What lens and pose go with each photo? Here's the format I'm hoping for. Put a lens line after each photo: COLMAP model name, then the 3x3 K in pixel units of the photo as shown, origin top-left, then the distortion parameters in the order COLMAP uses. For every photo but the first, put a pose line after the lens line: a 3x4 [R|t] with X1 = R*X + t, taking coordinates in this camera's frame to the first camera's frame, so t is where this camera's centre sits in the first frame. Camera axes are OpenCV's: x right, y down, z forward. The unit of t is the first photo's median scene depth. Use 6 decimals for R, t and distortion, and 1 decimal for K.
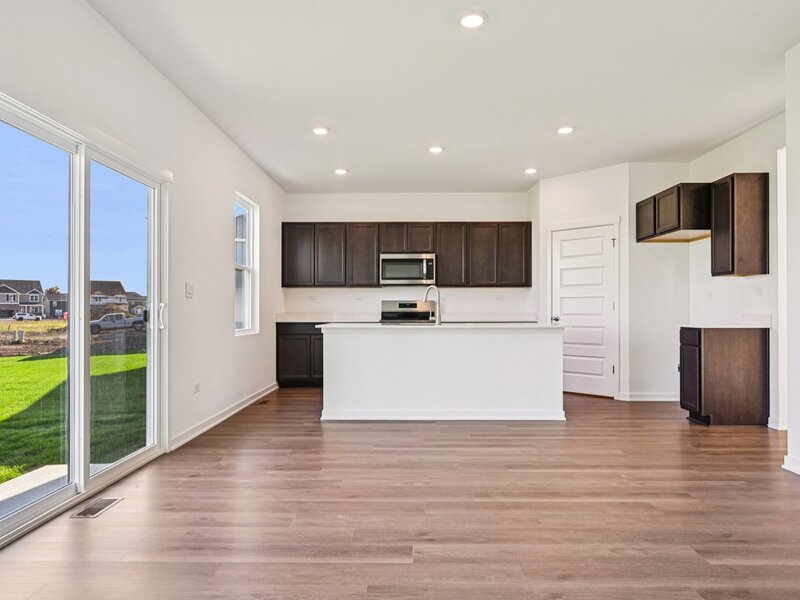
lens RADIAL K [[489.9, 0, 400.0], [0, 489.9, 300.0], [0, 0, 1]] dist [0.001236, 0.000414]
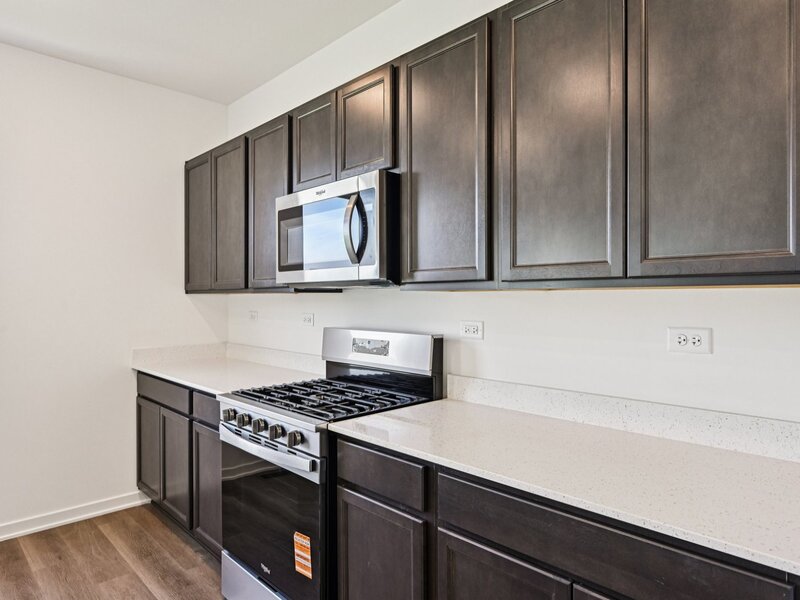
lens RADIAL K [[508.9, 0, 400.0], [0, 508.9, 300.0], [0, 0, 1]] dist [0.000650, 0.000271]
pose [[0.707598, 0.001592, -0.706614, 0.280382], [0.007550, 0.999923, 0.009812, -0.024226], [0.706575, -0.012278, 0.707532, 0.806590]]
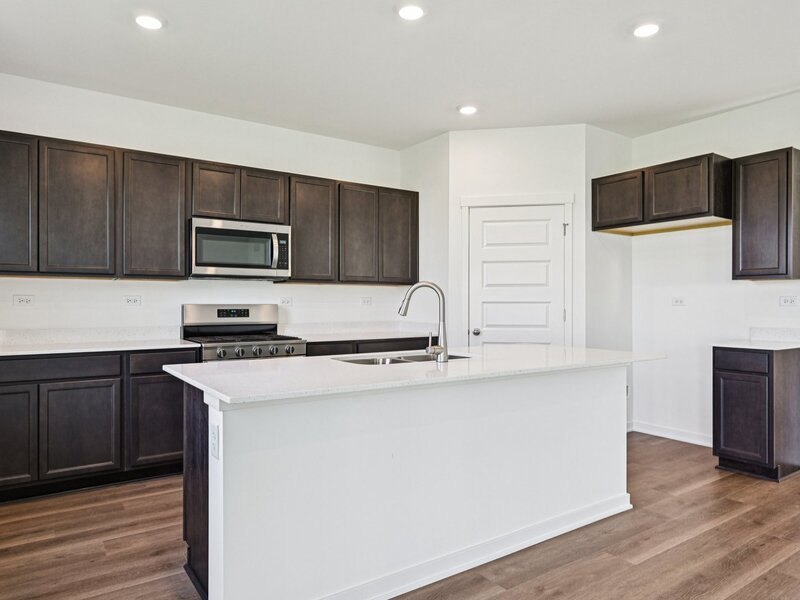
lens RADIAL K [[514.4, 0, 400.0], [0, 514.4, 300.0], [0, 0, 1]] dist [-0.002489, -0.001319]
pose [[0.822795, 0.005322, 0.568314, -0.172540], [-0.010744, 0.999923, 0.006192, -0.010169], [-0.568237, -0.011201, 0.822789, 0.413923]]
